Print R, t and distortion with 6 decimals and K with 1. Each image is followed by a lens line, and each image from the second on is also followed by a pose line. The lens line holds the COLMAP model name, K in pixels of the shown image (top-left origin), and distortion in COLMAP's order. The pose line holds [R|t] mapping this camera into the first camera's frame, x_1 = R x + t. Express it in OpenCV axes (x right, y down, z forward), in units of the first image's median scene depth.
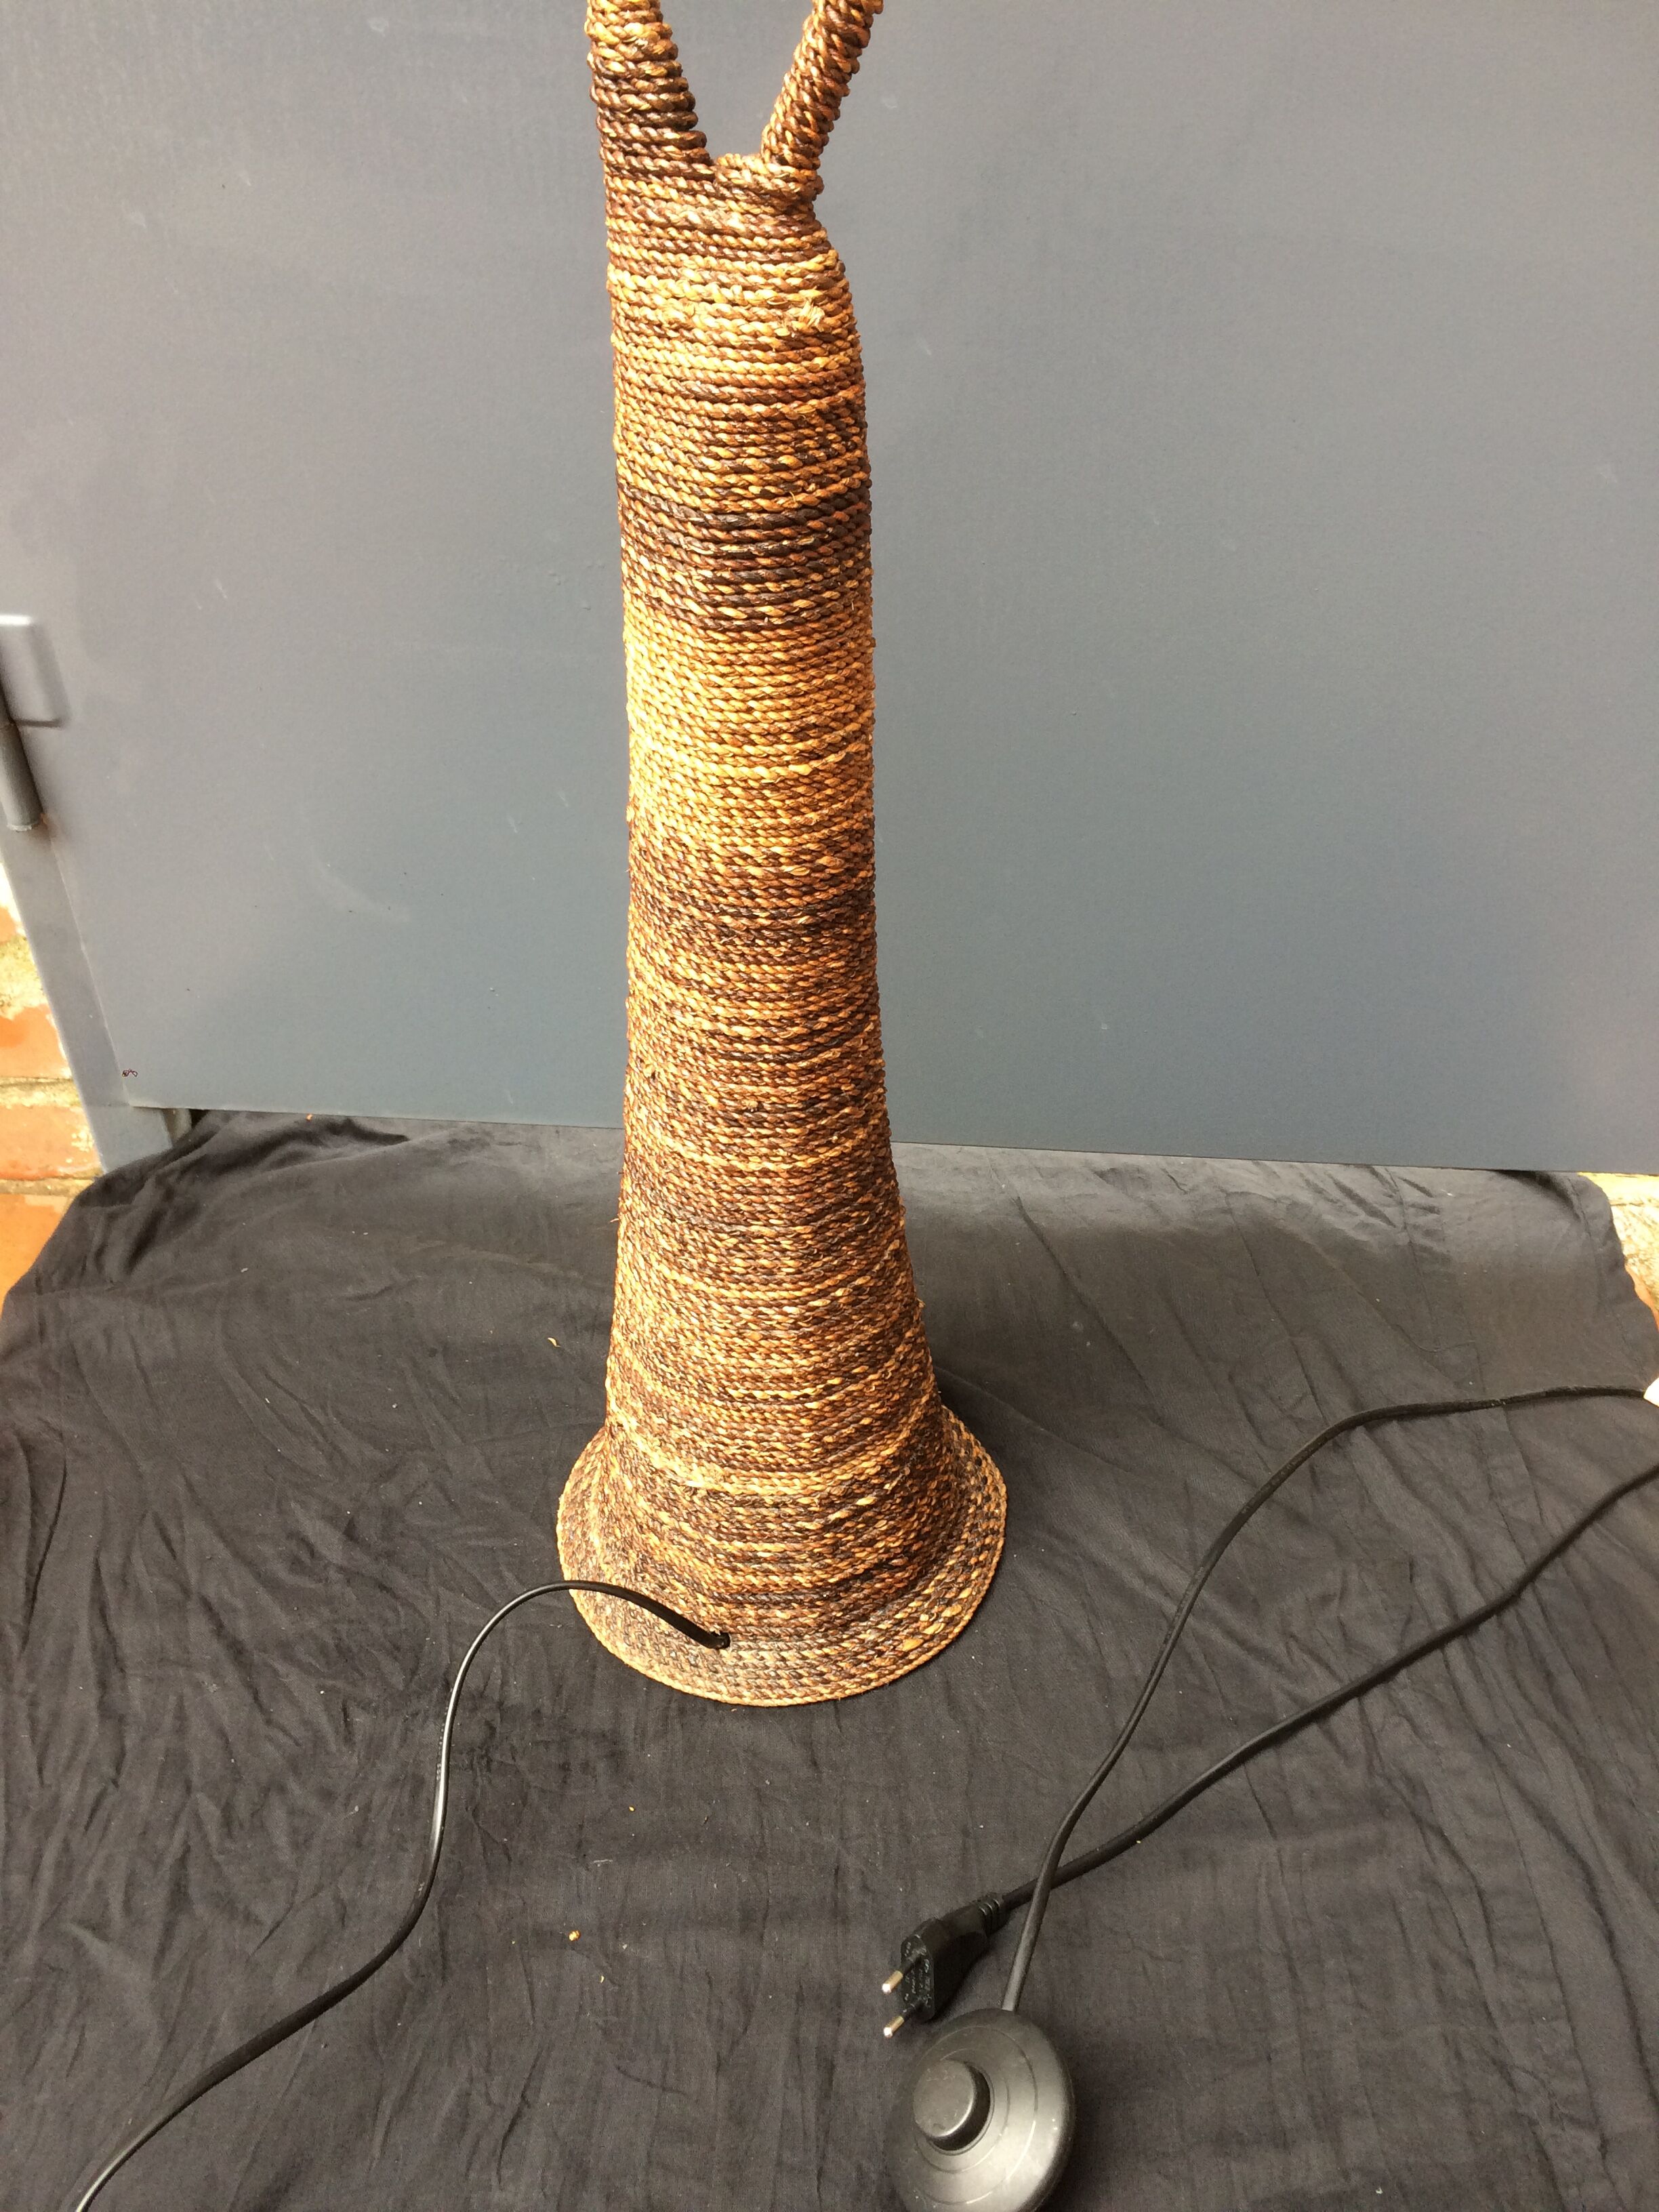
lens RADIAL K [[1902.0, 0, 833.7], [0, 1902.0, 1108.5], [0, 0, 1]] dist [0.072006, -0.110121]
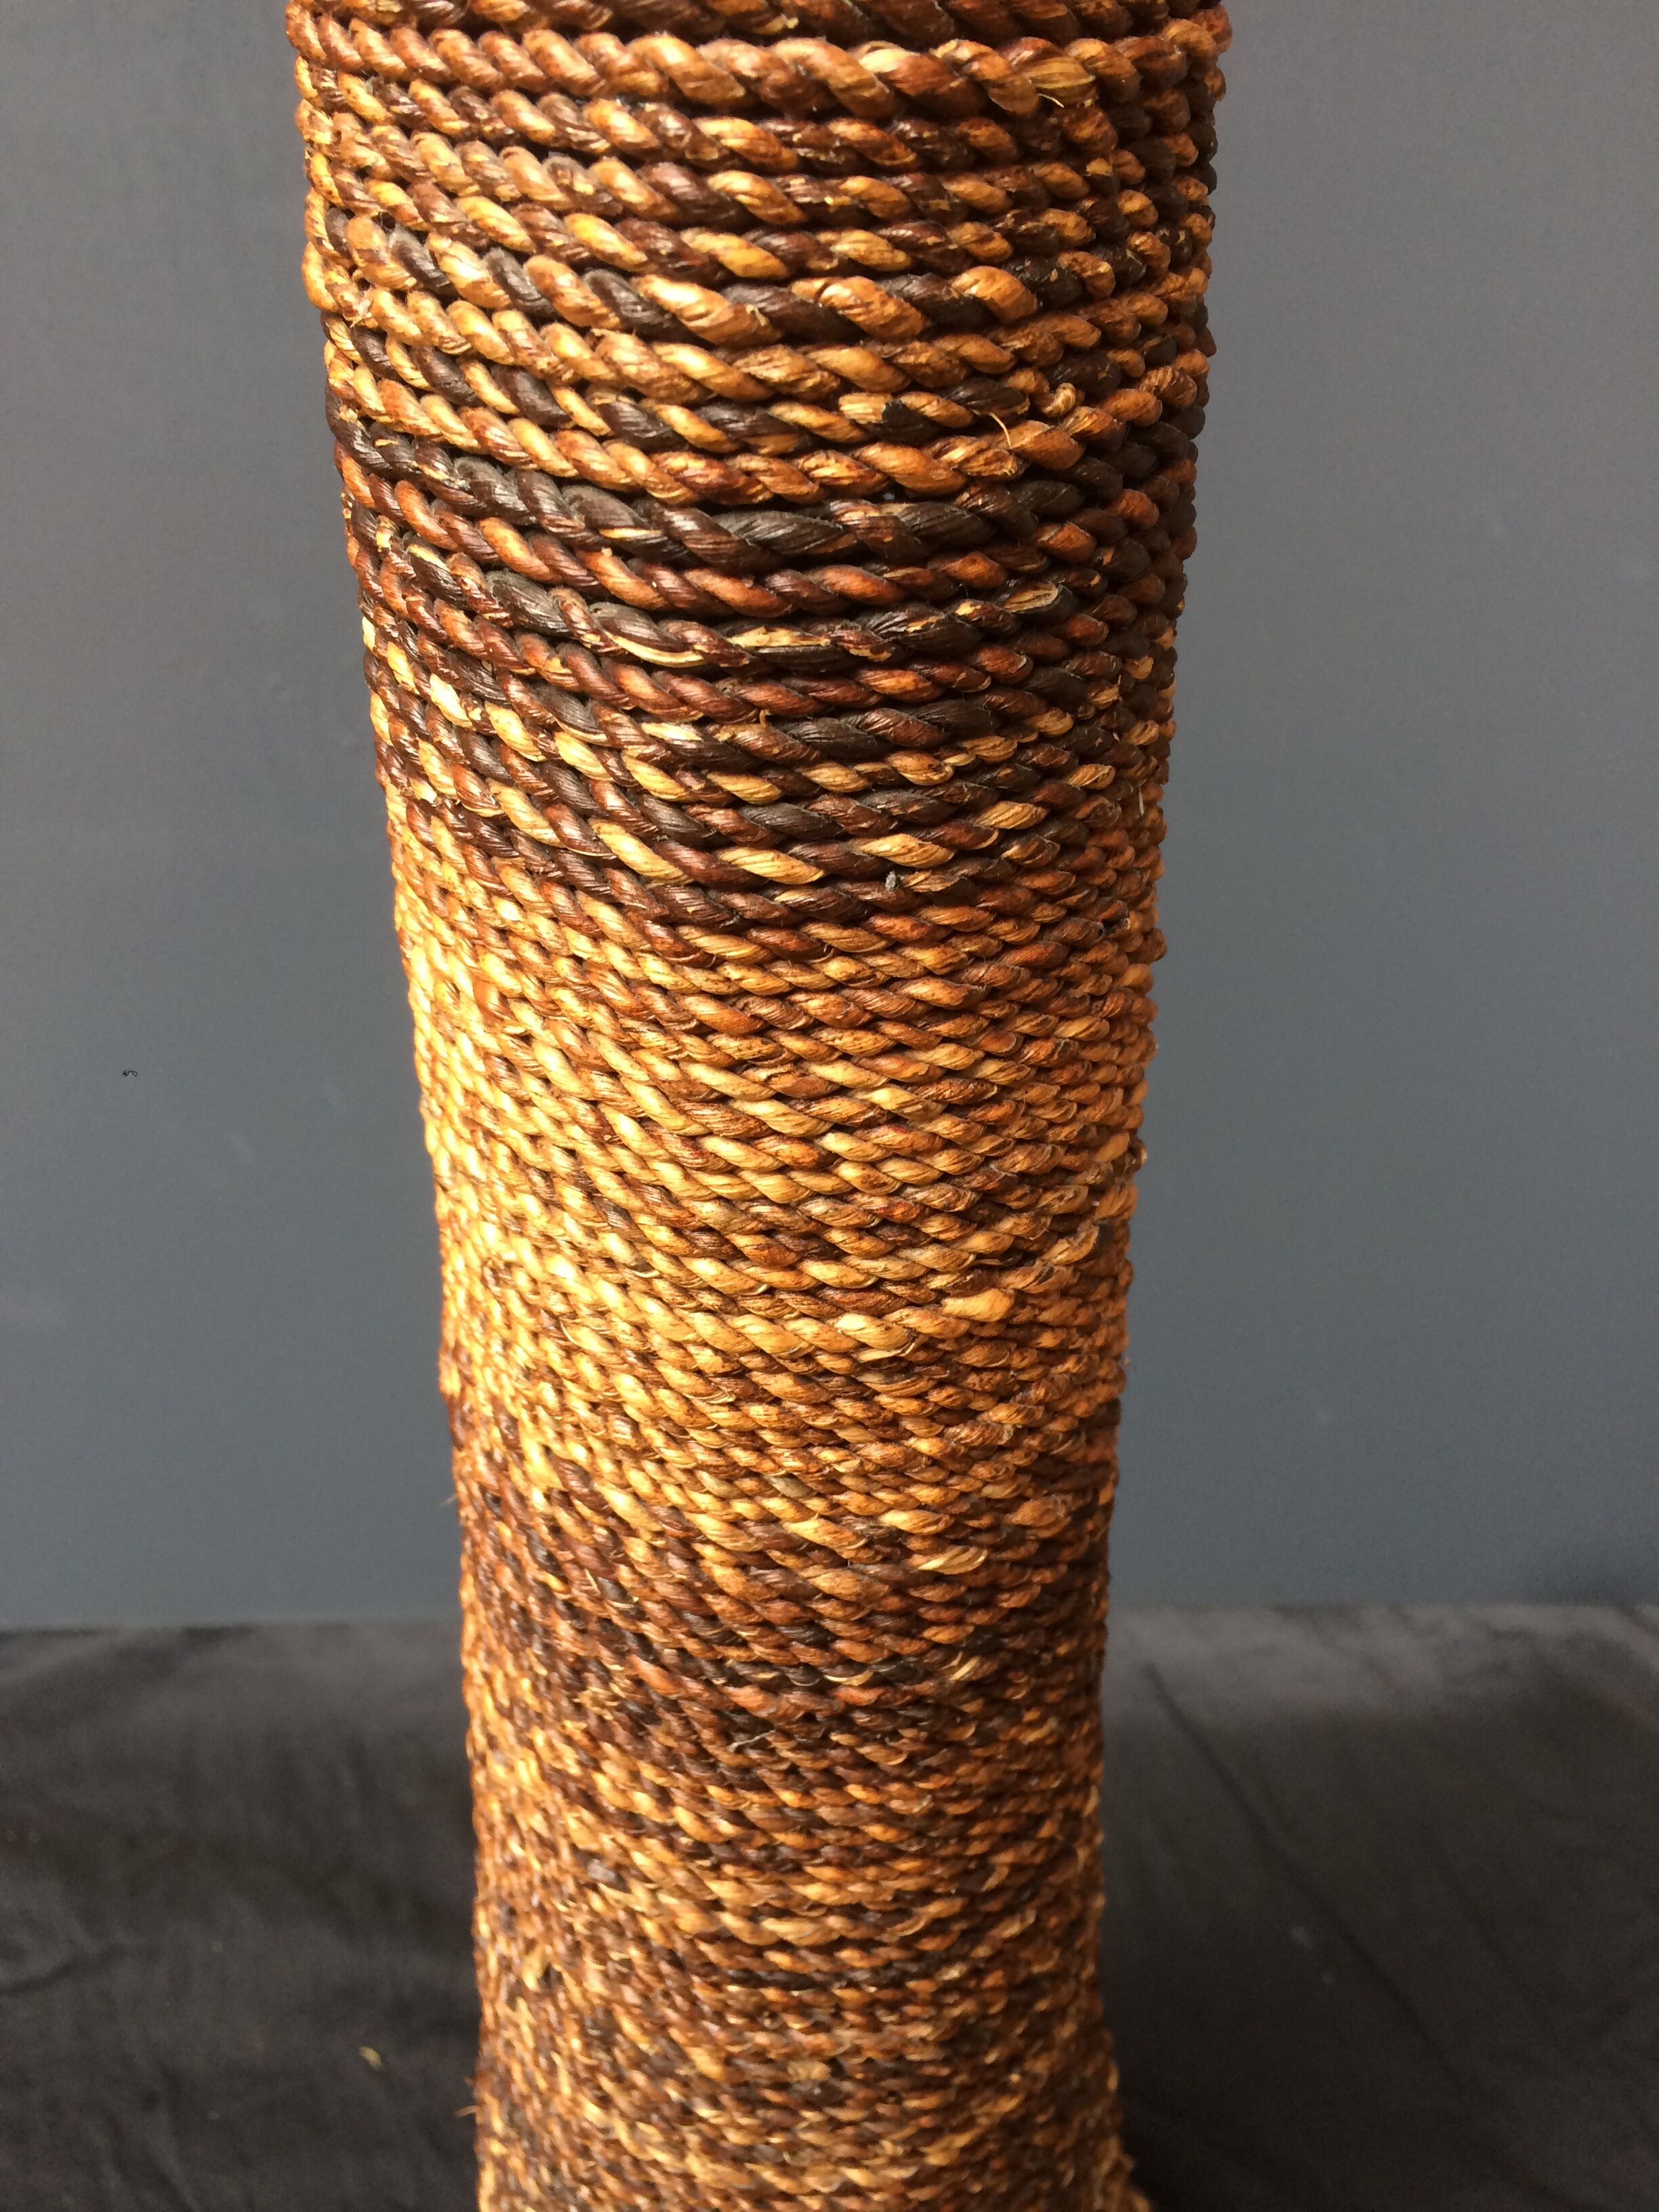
lens RADIAL K [[1902.0, 0, 800.2], [0, 1902.0, 1063.3], [0, 0, 1]] dist [0.072006, -0.110121]
pose [[0.996843, -0.056886, 0.055389, -0.064088], [0.059742, 0.996893, -0.051343, -0.210501], [-0.052296, 0.054490, 0.997144, 0.705943]]
